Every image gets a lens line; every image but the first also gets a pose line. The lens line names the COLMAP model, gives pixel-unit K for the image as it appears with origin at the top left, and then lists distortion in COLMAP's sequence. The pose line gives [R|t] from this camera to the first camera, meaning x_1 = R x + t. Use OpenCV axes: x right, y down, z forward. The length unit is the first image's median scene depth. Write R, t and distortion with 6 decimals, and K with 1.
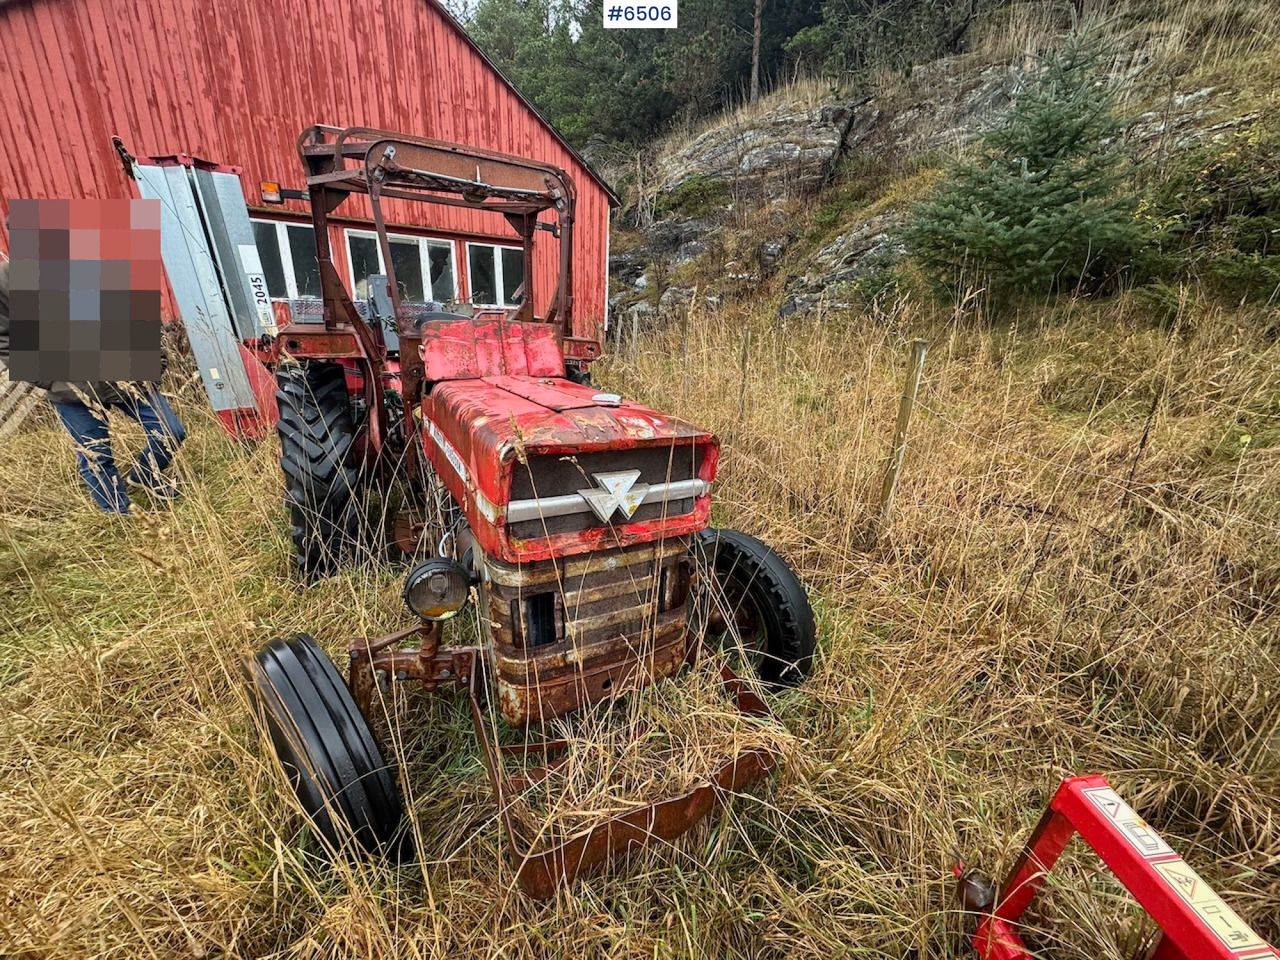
lens RADIAL K [[508.9, 0, 640.0], [0, 508.9, 480.0], [0, 0, 1]] dist [-0.000797, -0.000128]
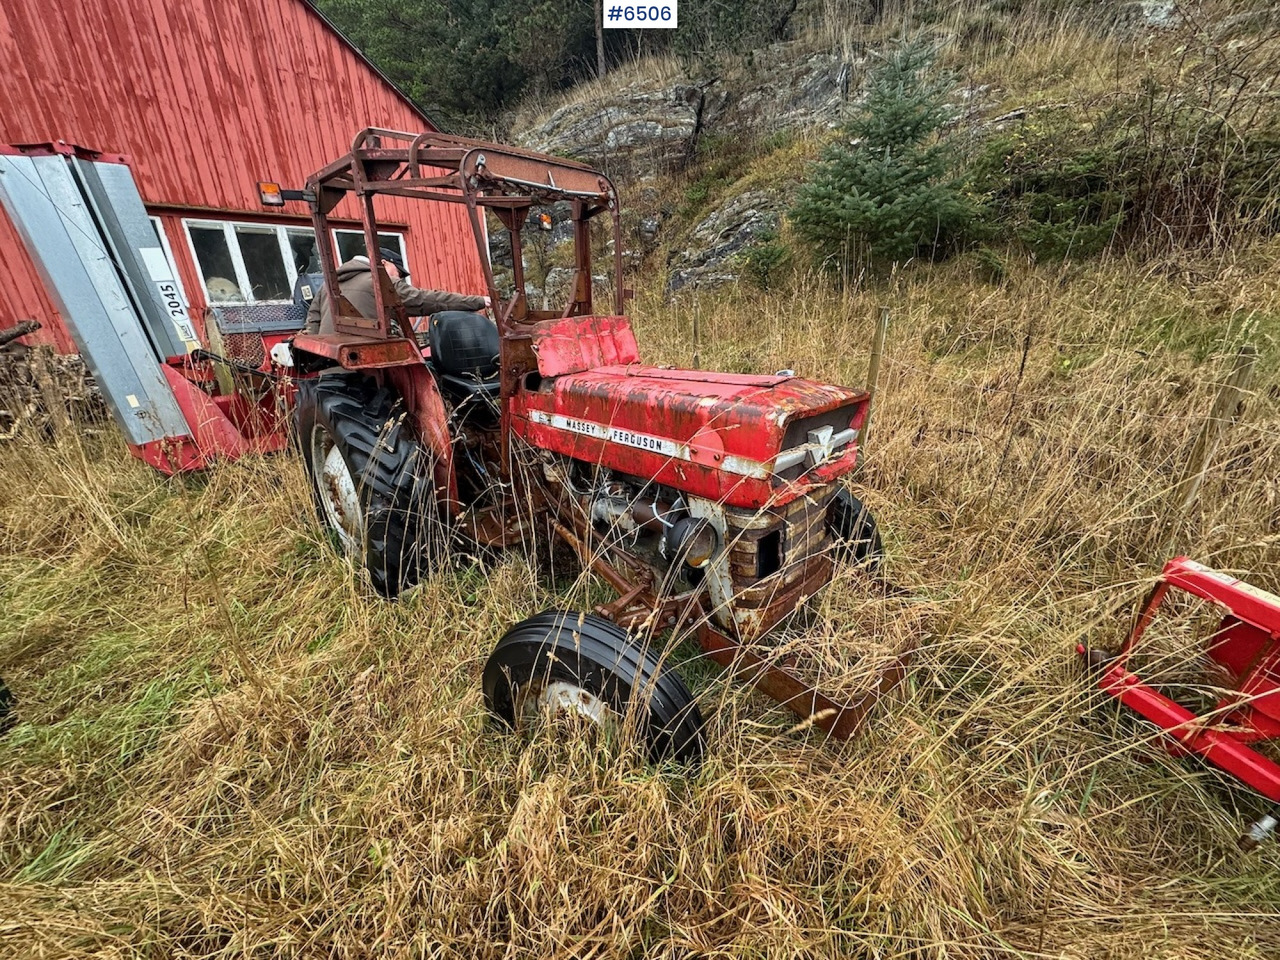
lens RADIAL K [[508.9, 0, 640.0], [0, 508.9, 480.0], [0, 0, 1]] dist [-0.000797, -0.000128]
pose [[0.959979, -0.149245, 0.236992, -0.107620], [0.139624, 0.988564, 0.056973, -0.003098], [-0.242785, -0.021603, 0.969840, -0.019811]]
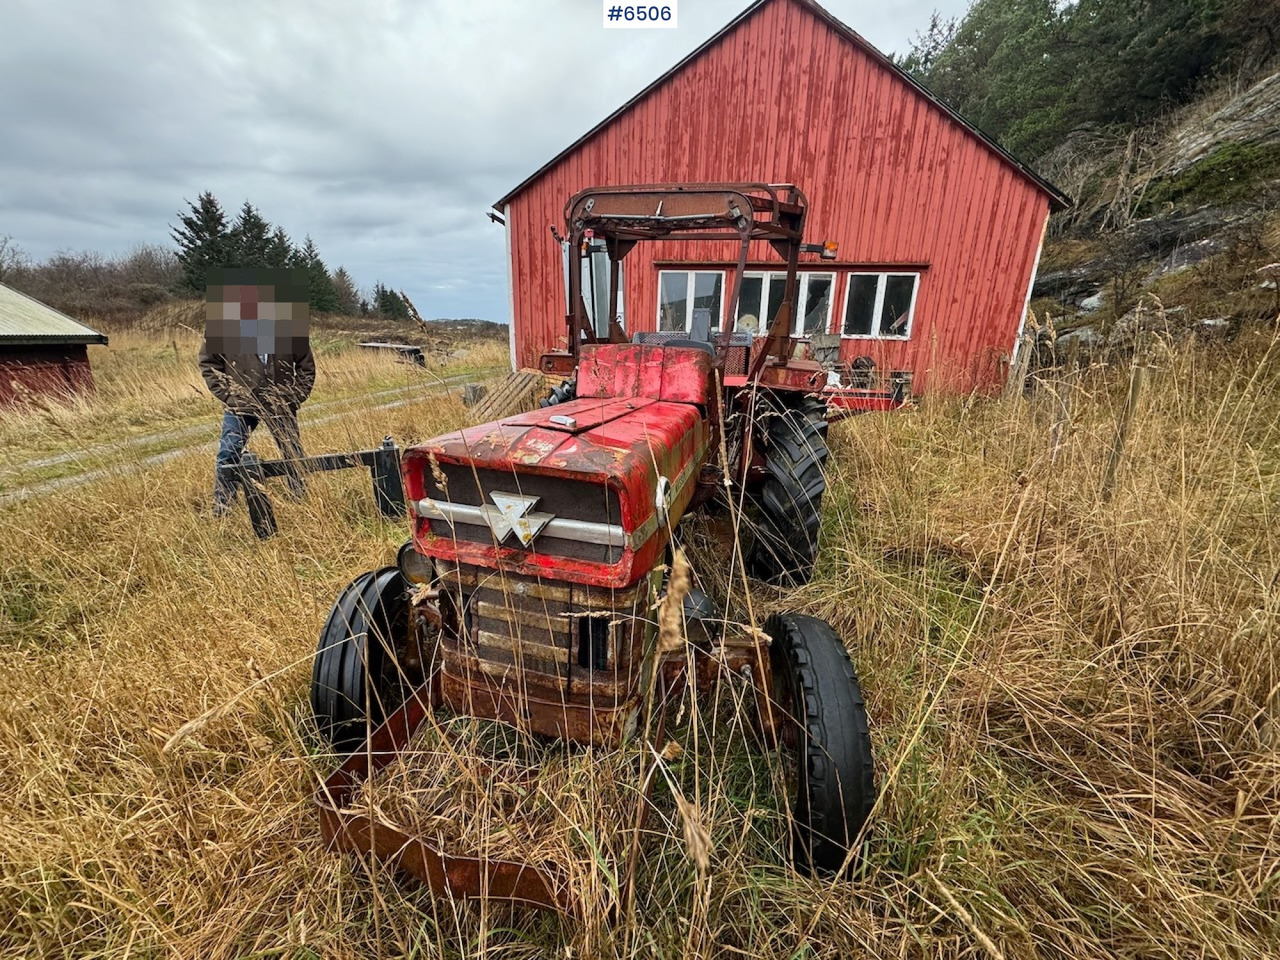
lens RADIAL K [[508.9, 0, 640.0], [0, 508.9, 480.0], [0, 0, 1]] dist [-0.000797, -0.000128]
pose [[0.724490, 0.175430, -0.666587, 0.100641], [-0.213796, 0.976567, 0.024641, -0.015336], [0.655290, 0.124661, 0.745020, 0.057401]]
